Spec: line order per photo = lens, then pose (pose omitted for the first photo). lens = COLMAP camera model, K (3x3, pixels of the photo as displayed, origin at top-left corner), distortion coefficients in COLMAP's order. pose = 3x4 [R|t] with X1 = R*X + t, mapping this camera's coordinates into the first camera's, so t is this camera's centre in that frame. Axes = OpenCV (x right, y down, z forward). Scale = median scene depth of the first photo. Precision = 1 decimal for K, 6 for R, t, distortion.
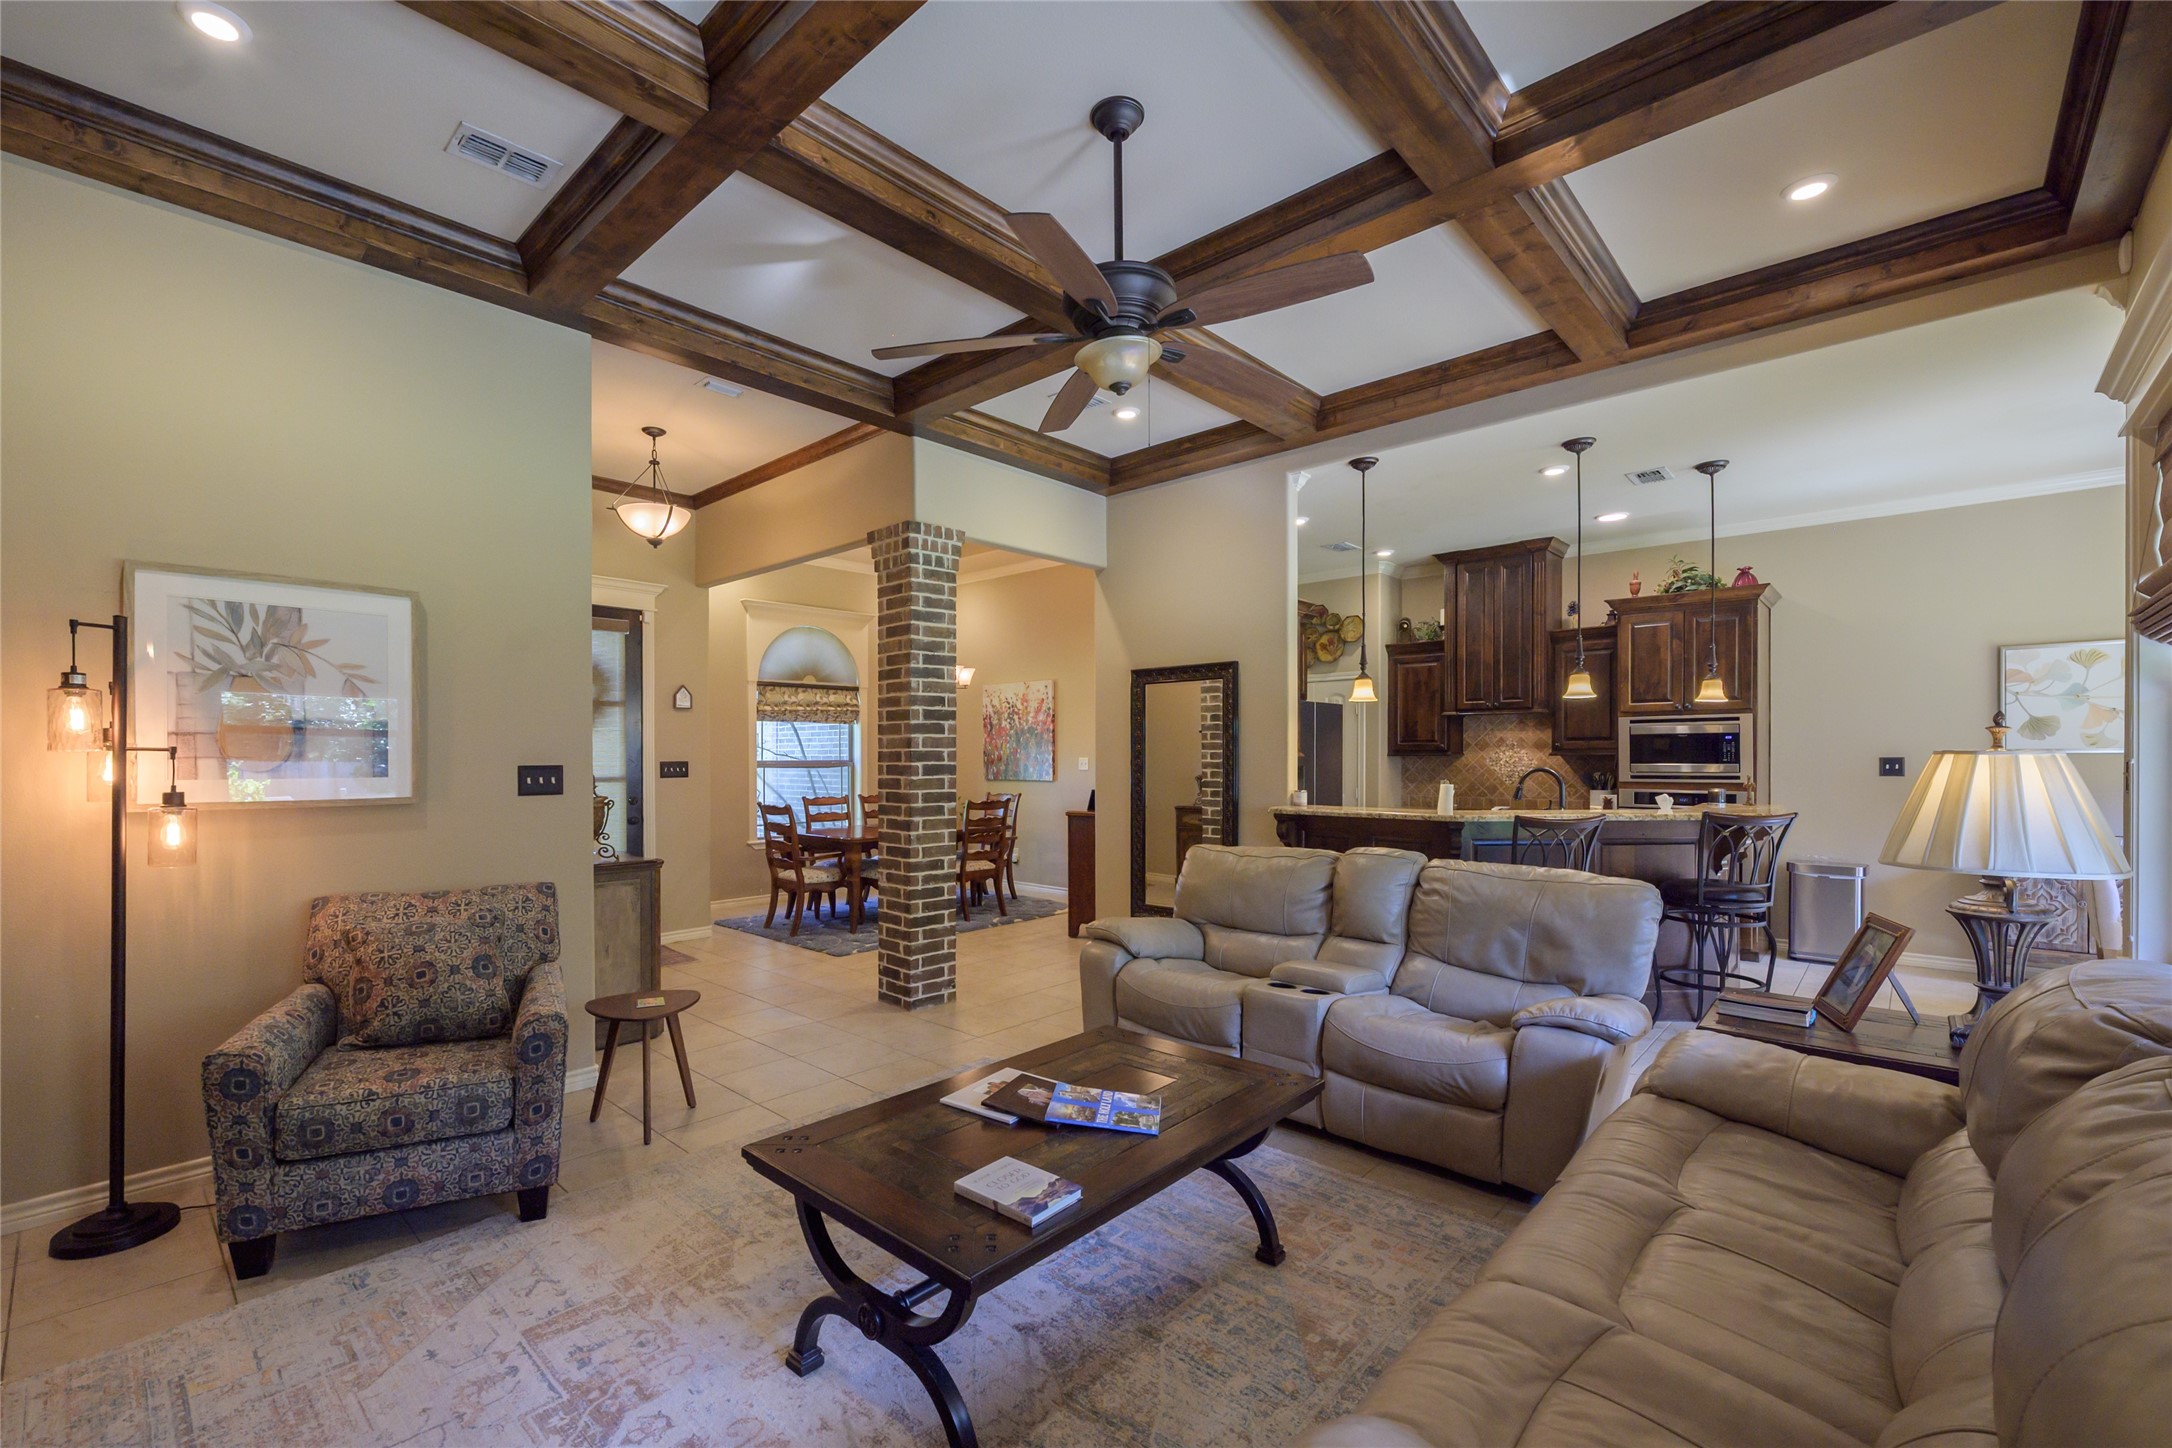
lens RADIAL K [[918.5, 0, 1026.4], [0, 918.5, 751.1], [0, 0, 1]] dist [0.000480, -0.000097]
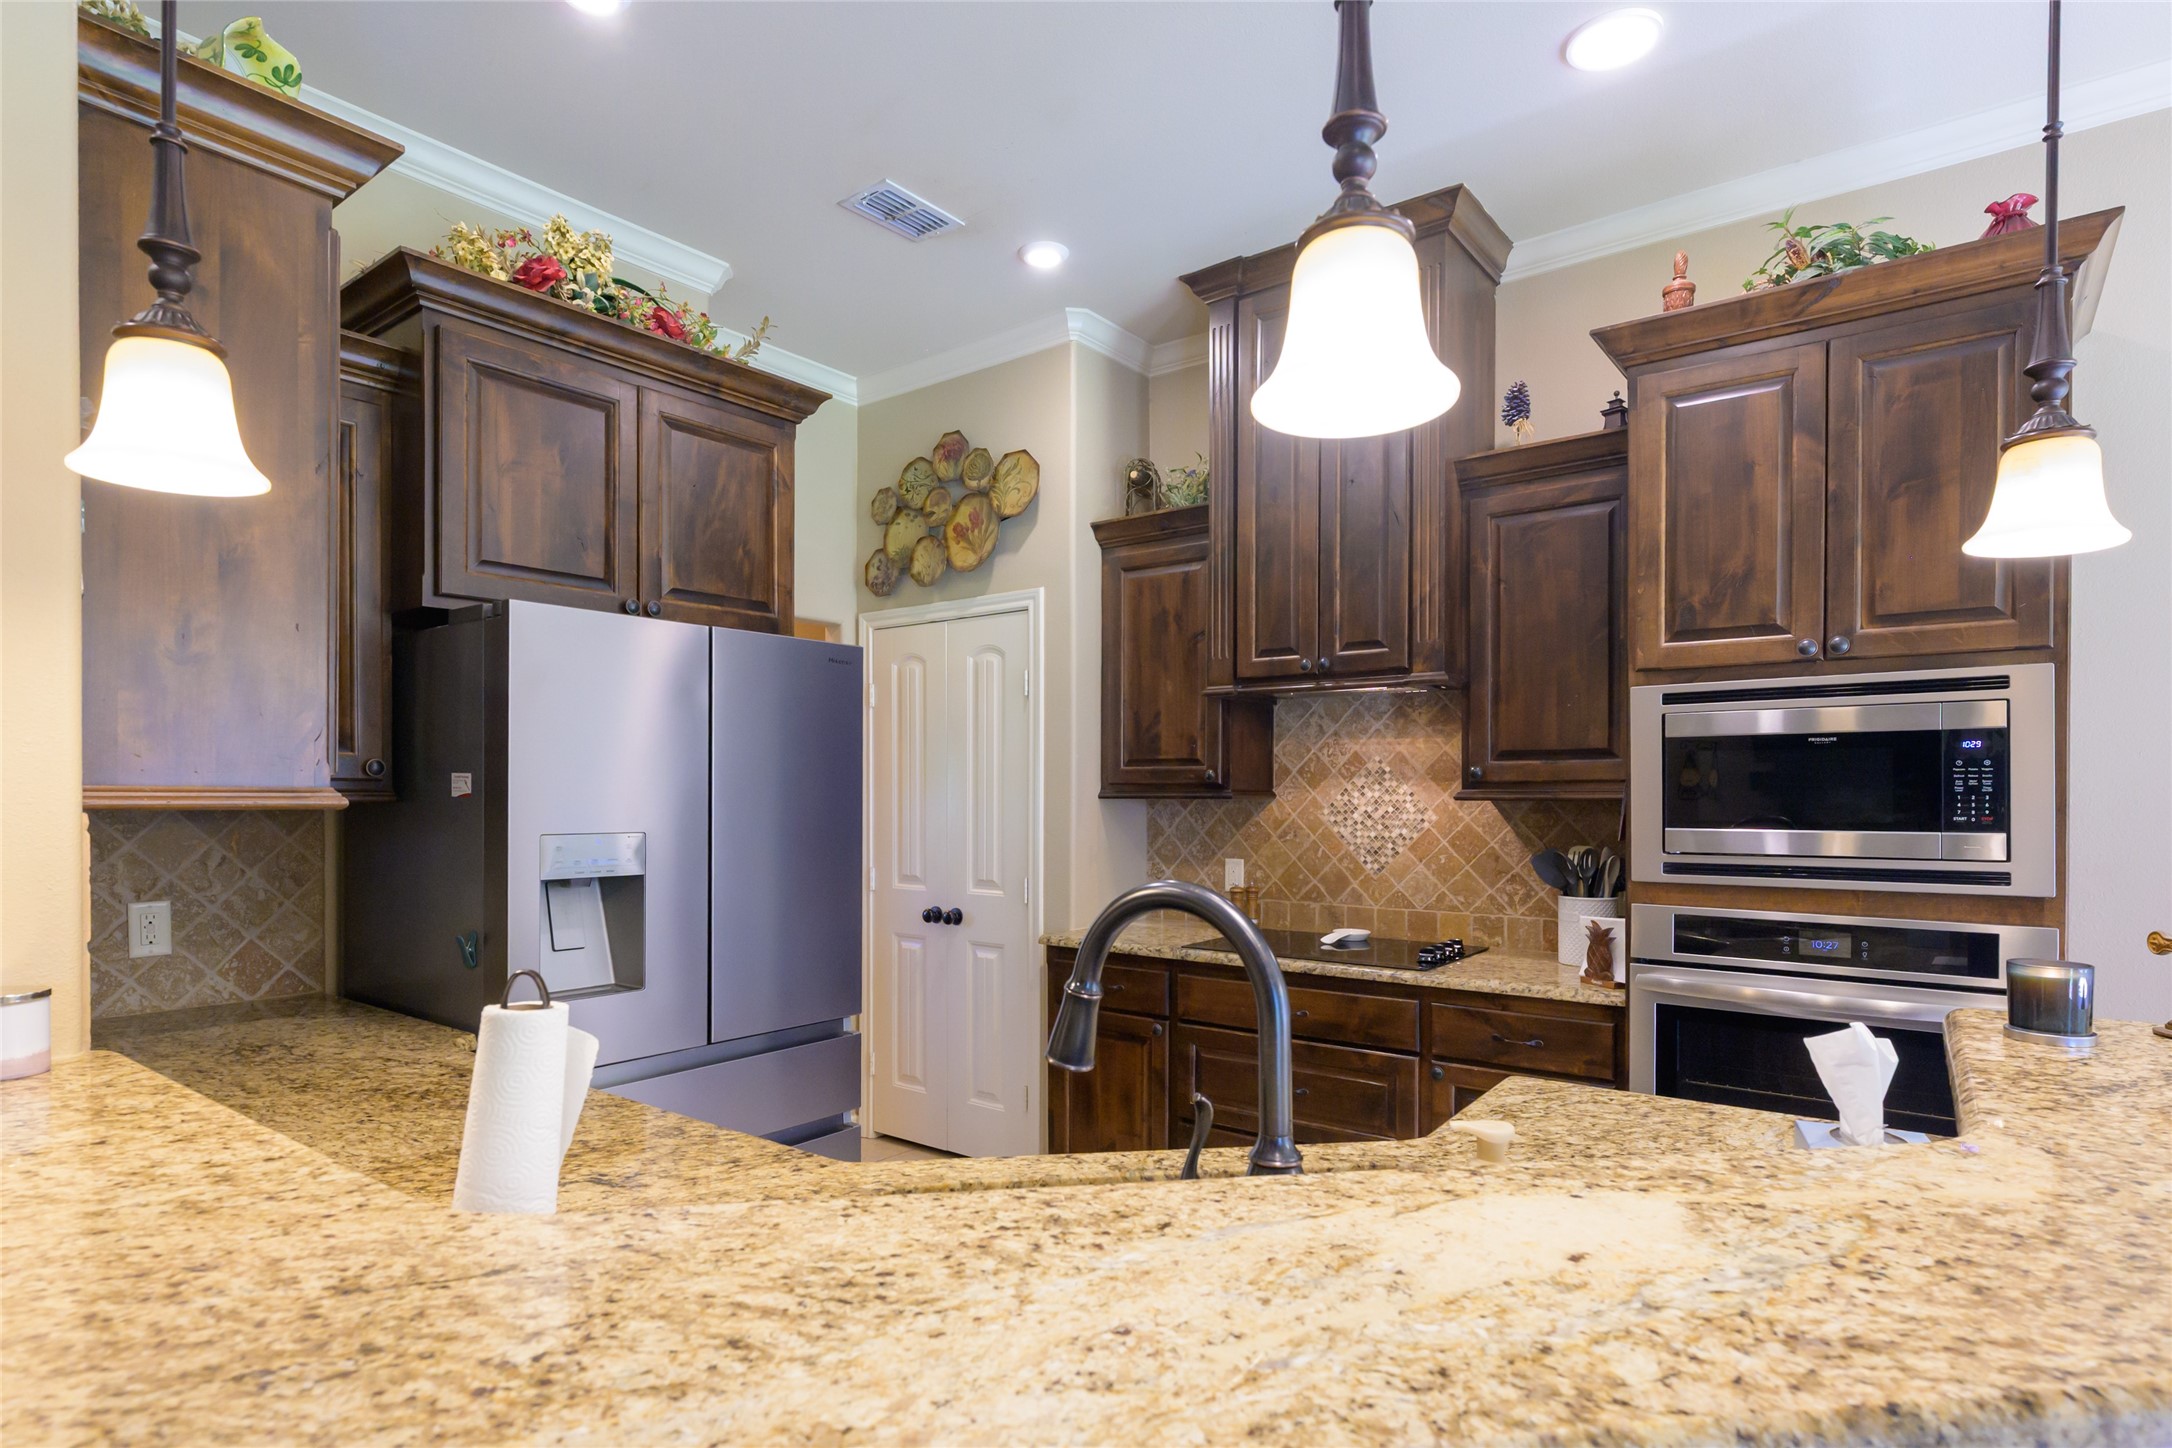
lens RADIAL K [[1145.6, 0, 1073.0], [0, 1145.6, 785.9], [0, 0, 1]] dist [-0.006044, -0.000493]
pose [[0.993455, 0.002284, 0.114200, 0.358111], [-0.002535, 0.999995, 0.002059, -0.001606], [-0.114195, -0.002335, 0.993456, 0.551756]]
